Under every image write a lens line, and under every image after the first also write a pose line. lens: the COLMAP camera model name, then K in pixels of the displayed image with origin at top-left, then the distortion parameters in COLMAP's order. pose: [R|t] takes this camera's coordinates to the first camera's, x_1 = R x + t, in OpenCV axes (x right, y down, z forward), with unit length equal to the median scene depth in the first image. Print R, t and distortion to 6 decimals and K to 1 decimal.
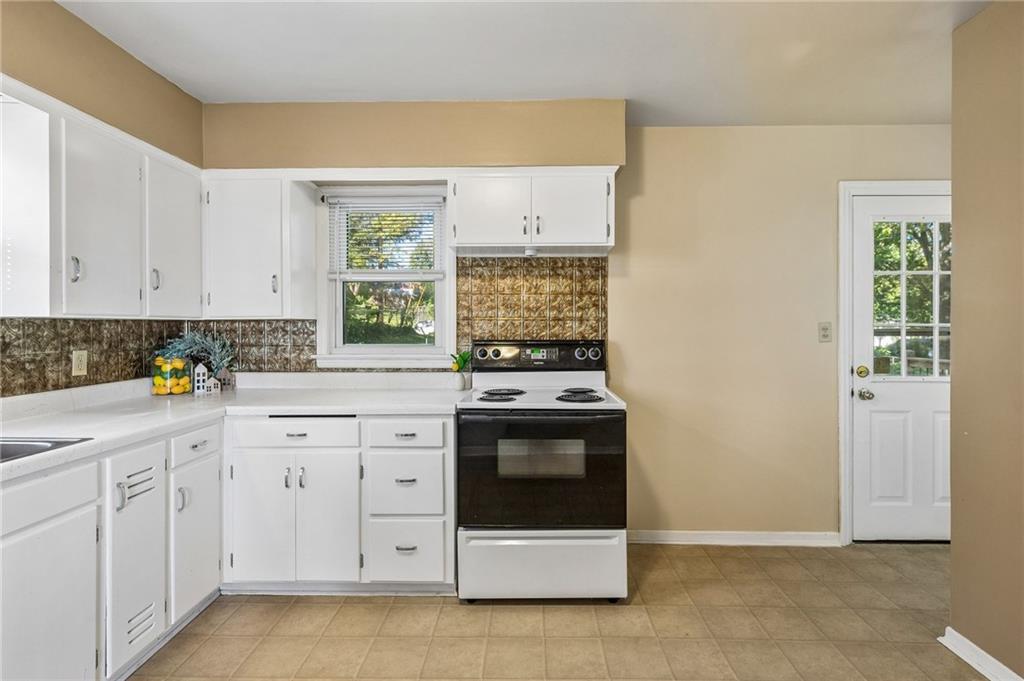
lens RADIAL K [[473.2, 0, 521.6], [0, 473.2, 325.7], [0, 0, 1]] dist [-0.002214, -0.000422]
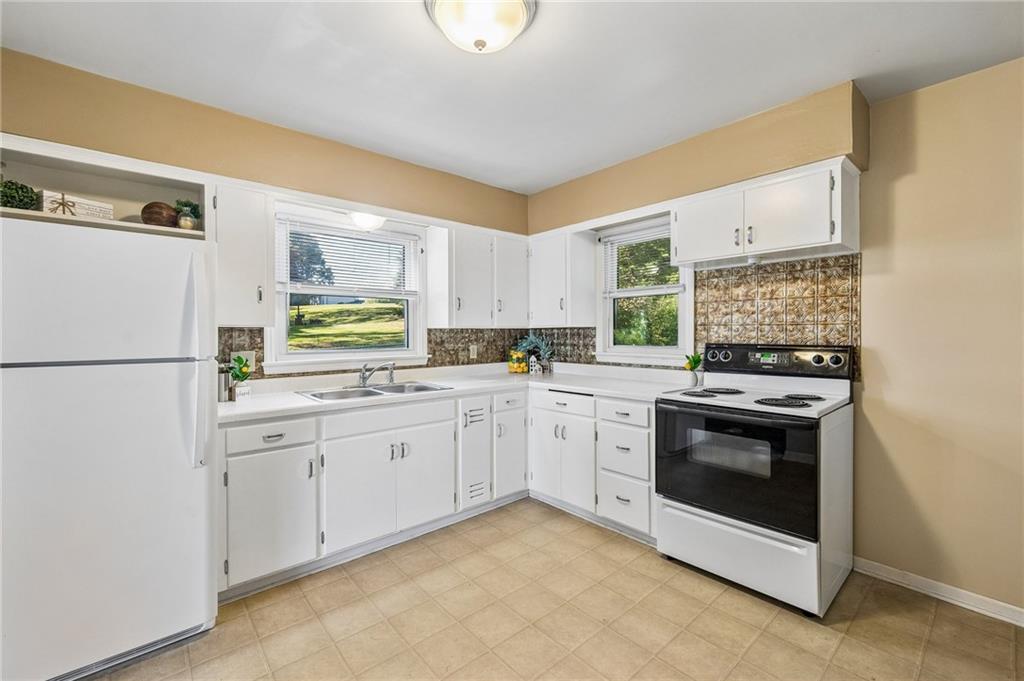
lens RADIAL K [[433.9, 0, 526.3], [0, 433.9, 328.3], [0, 0, 1]] dist [-0.005143, 0.000057]
pose [[0.678944, -0.009660, -0.734127, 0.450329], [0.006330, 0.999953, -0.007303, -0.001157], [0.734163, 0.000311, 0.678973, -0.023110]]
